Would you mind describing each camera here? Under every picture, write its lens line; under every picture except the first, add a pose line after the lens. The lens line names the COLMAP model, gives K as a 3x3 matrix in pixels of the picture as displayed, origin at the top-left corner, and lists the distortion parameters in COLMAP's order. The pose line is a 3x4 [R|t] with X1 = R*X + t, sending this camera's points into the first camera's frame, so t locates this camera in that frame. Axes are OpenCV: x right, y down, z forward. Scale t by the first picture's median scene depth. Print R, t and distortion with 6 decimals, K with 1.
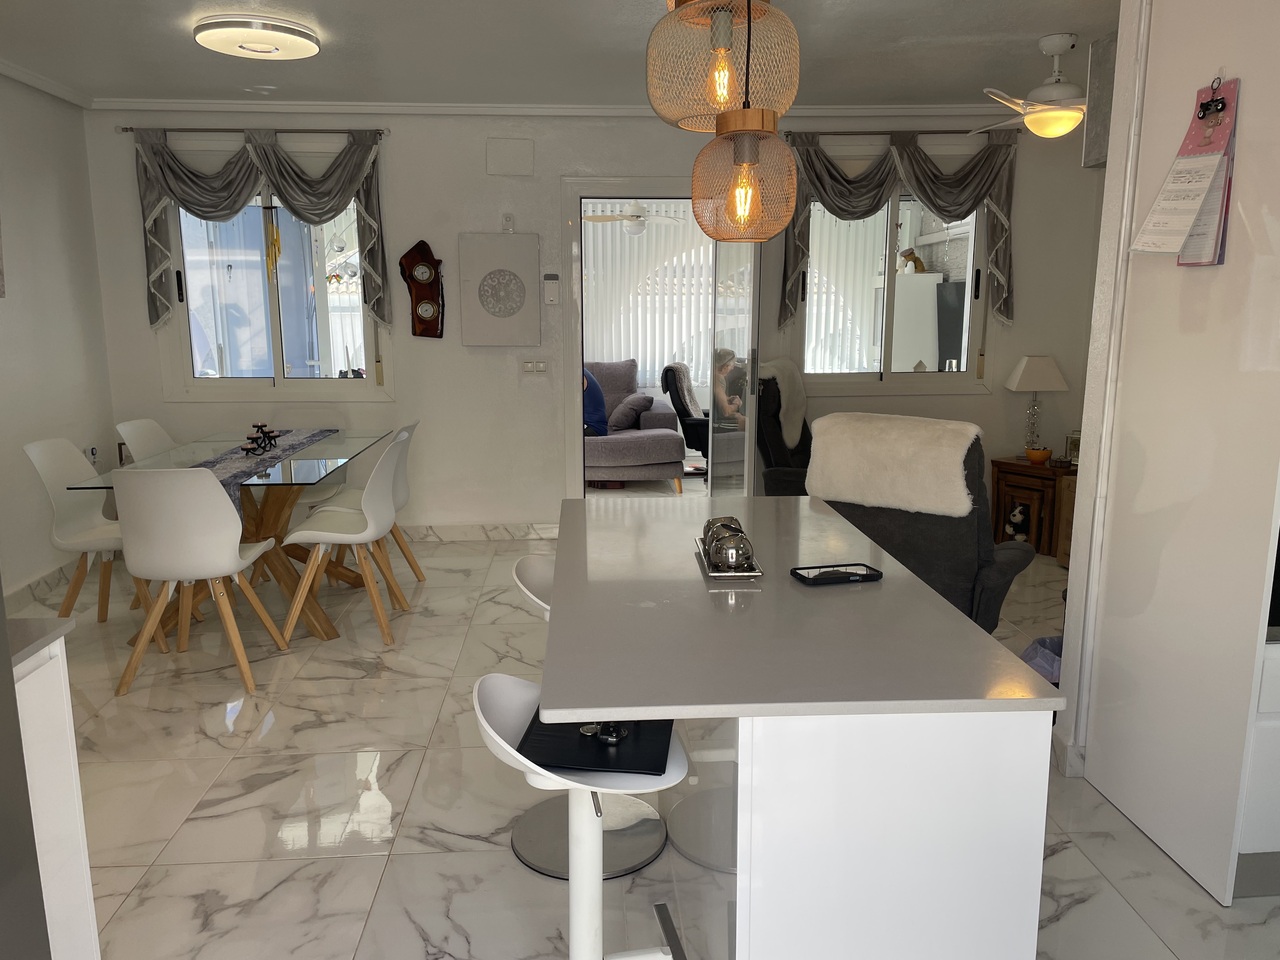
lens RADIAL K [[965.7, 0, 631.2], [0, 965.7, 478.2], [0, 0, 1]] dist [0.100312, -0.129952]
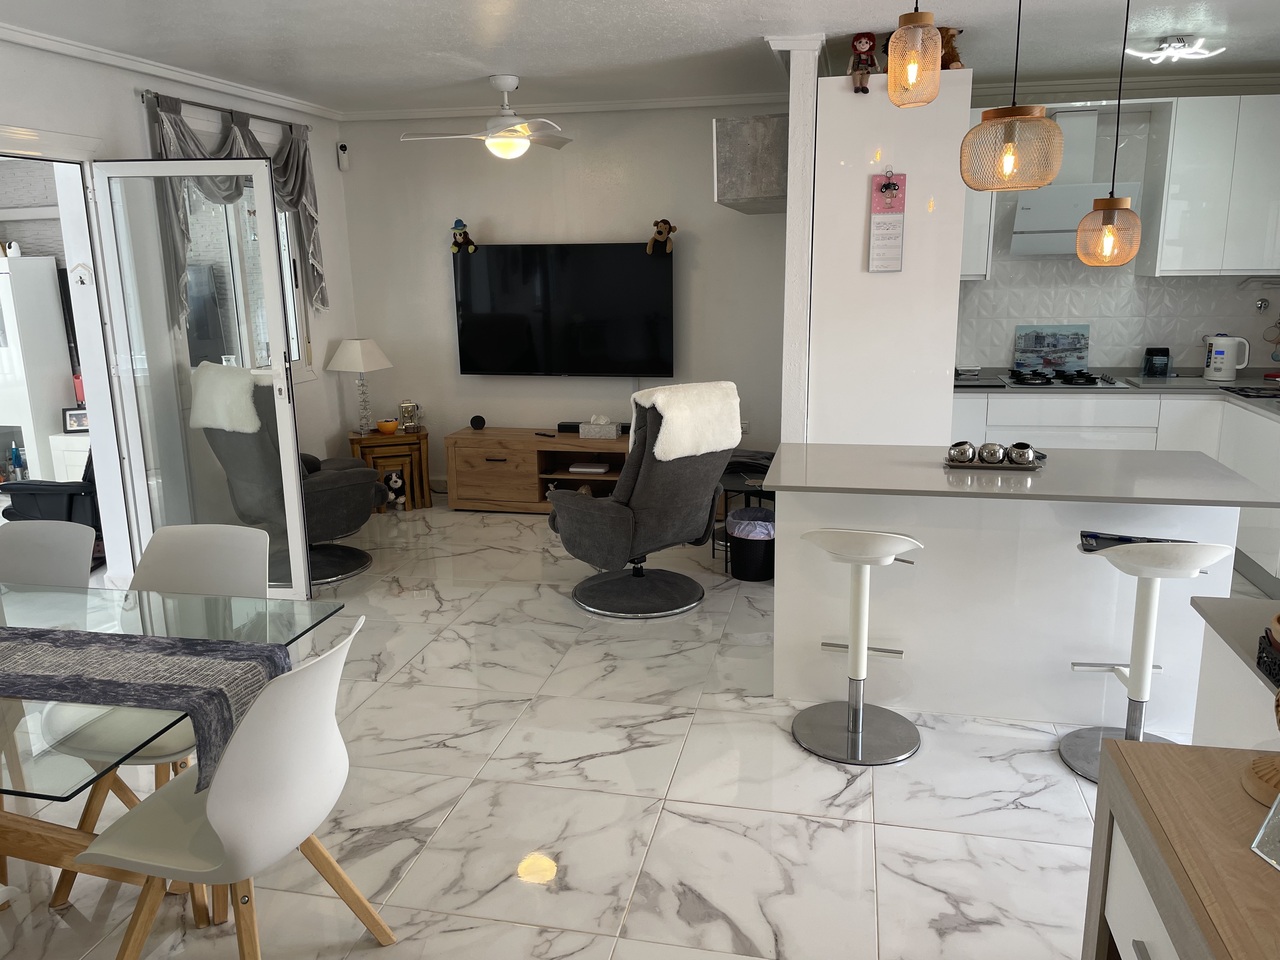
lens RADIAL K [[965.7, 0, 639.5], [0, 965.7, 475.9], [0, 0, 1]] dist [0.100312, -0.129952]
pose [[0.268962, -0.211539, 0.939633, -0.715565], [0.186031, 0.968622, 0.164816, -0.123542], [-0.945014, 0.130472, 0.299875, 0.495601]]
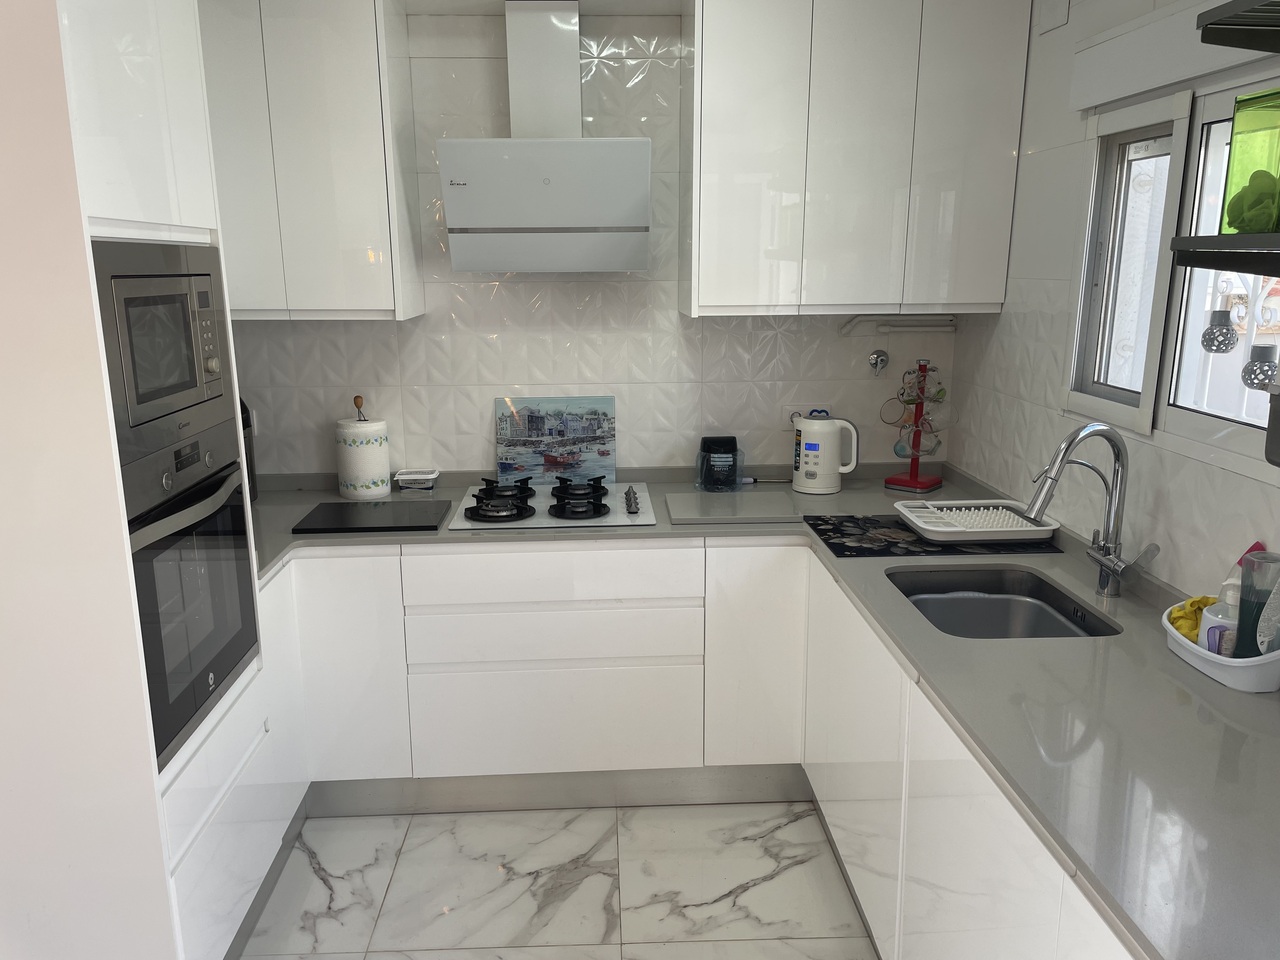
lens RADIAL K [[965.7, 0, 634.4], [0, 965.7, 485.5], [0, 0, 1]] dist [0.100312, -0.129952]
pose [[0.020595, -0.226365, 0.973825, -0.041585], [0.185135, 0.958050, 0.218782, -0.086540], [-0.982497, 0.175783, 0.061639, 0.253517]]
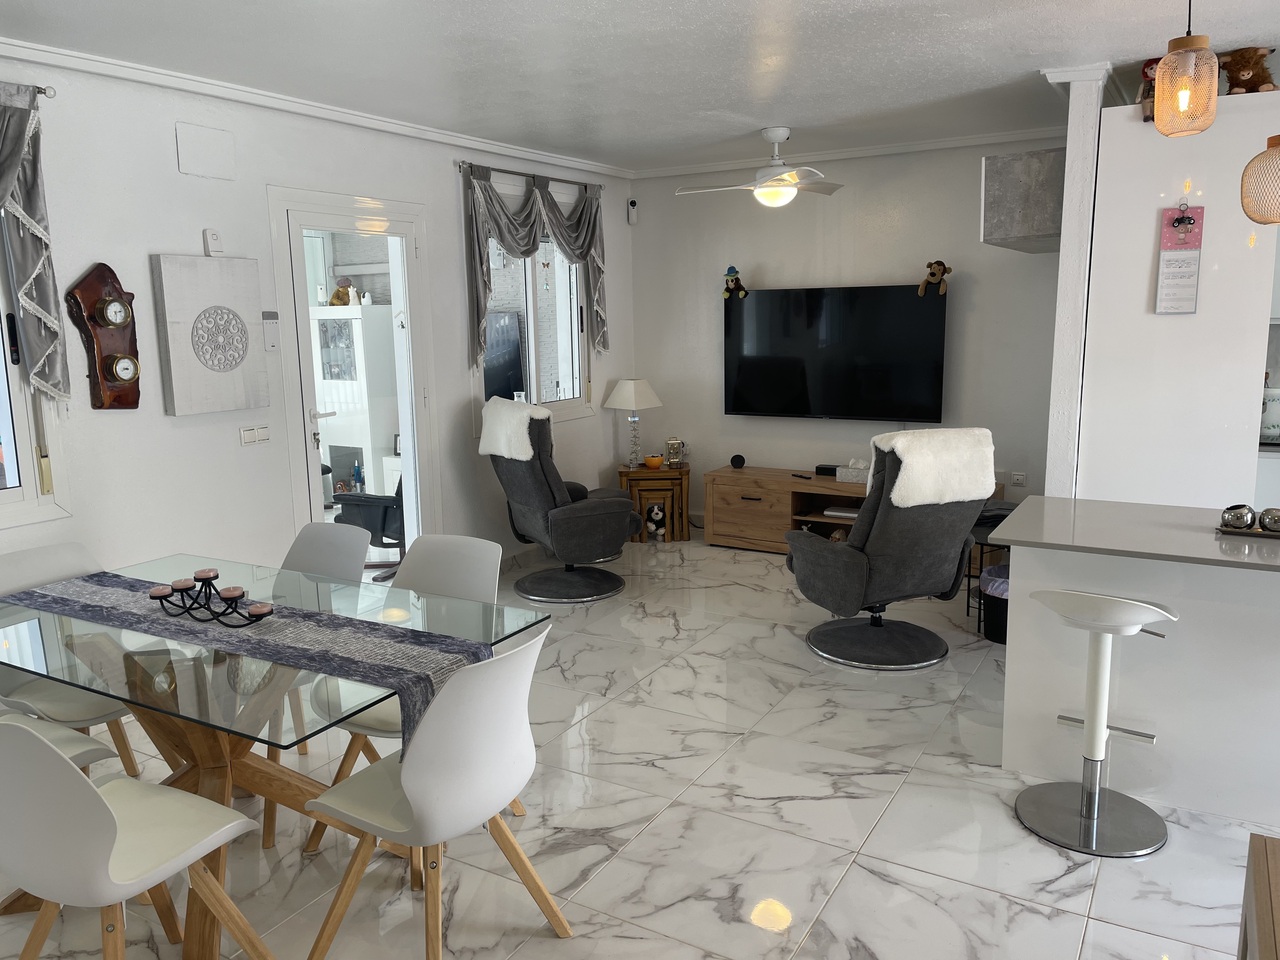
lens RADIAL K [[965.7, 0, 630.0], [0, 965.7, 477.4], [0, 0, 1]] dist [0.100312, -0.129952]
pose [[0.557788, -0.149527, 0.816403, -0.709710], [0.165061, 0.983975, 0.067444, -0.110690], [-0.813405, 0.097137, 0.573530, 0.435246]]
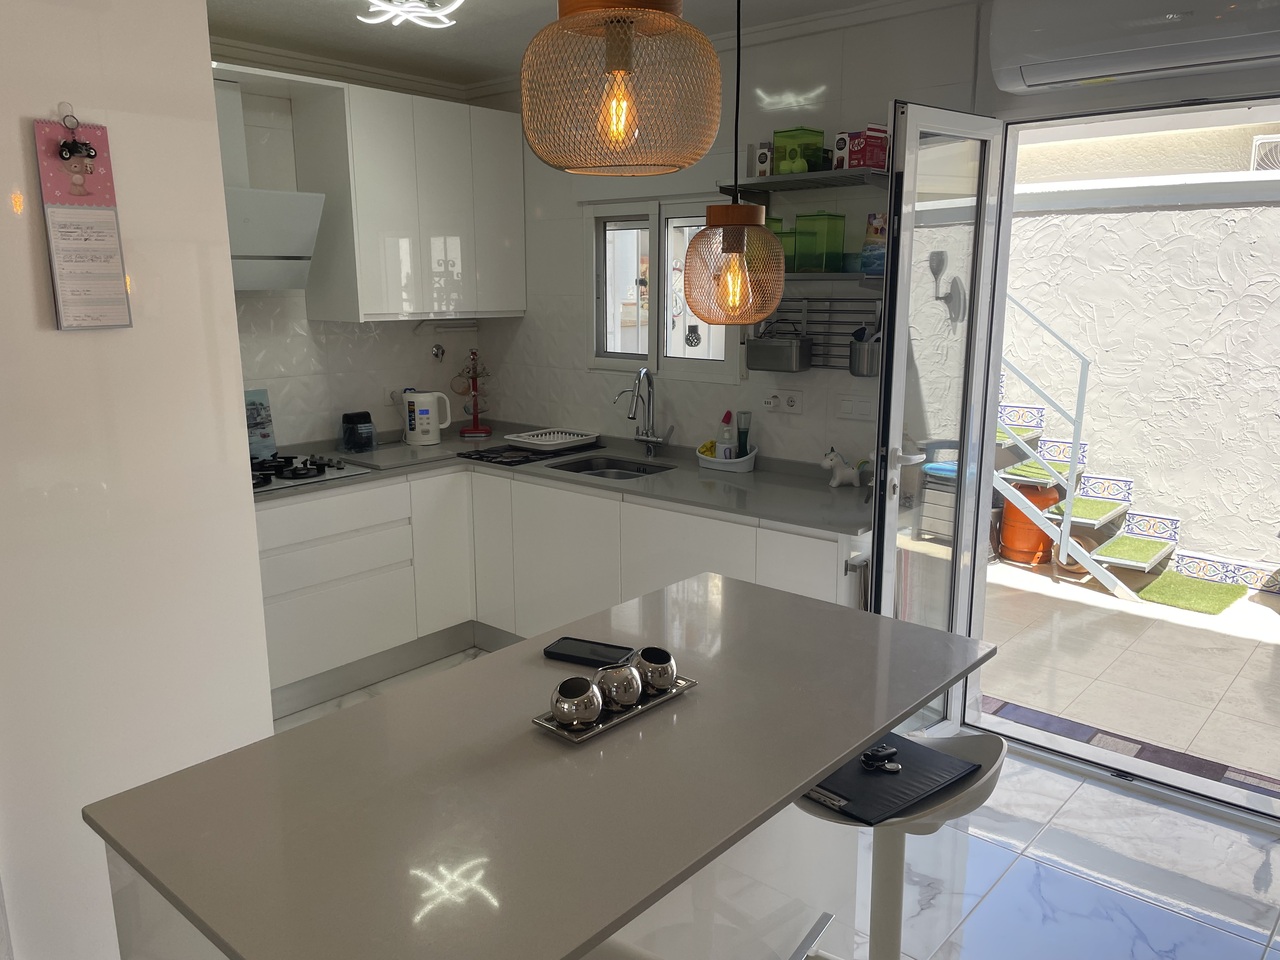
lens RADIAL K [[965.7, 0, 629.2], [0, 965.7, 486.8], [0, 0, 1]] dist [0.100312, -0.129952]
pose [[-0.703768, -0.145272, 0.695418, -0.206546], [0.132002, 0.935085, 0.328926, -0.164628], [-0.698058, 0.323284, -0.638907, 0.674448]]
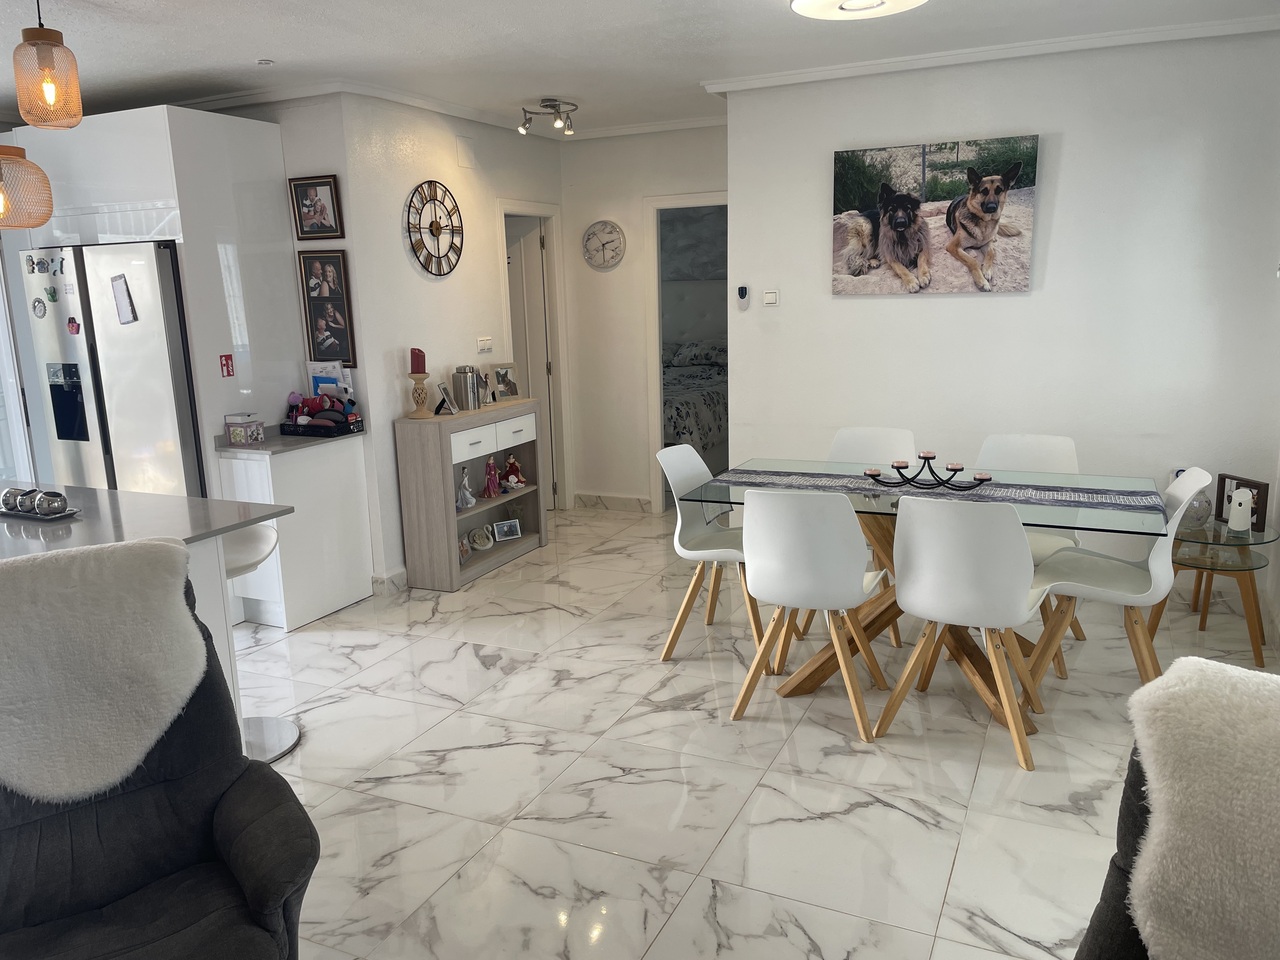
lens RADIAL K [[965.7, 0, 633.0], [0, 965.7, 483.2], [0, 0, 1]] dist [0.100312, -0.129952]
pose [[-0.480284, 0.196851, -0.854738, 0.438180], [-0.119962, 0.950590, 0.286334, -0.234683], [0.868871, 0.240058, -0.432939, 1.134926]]
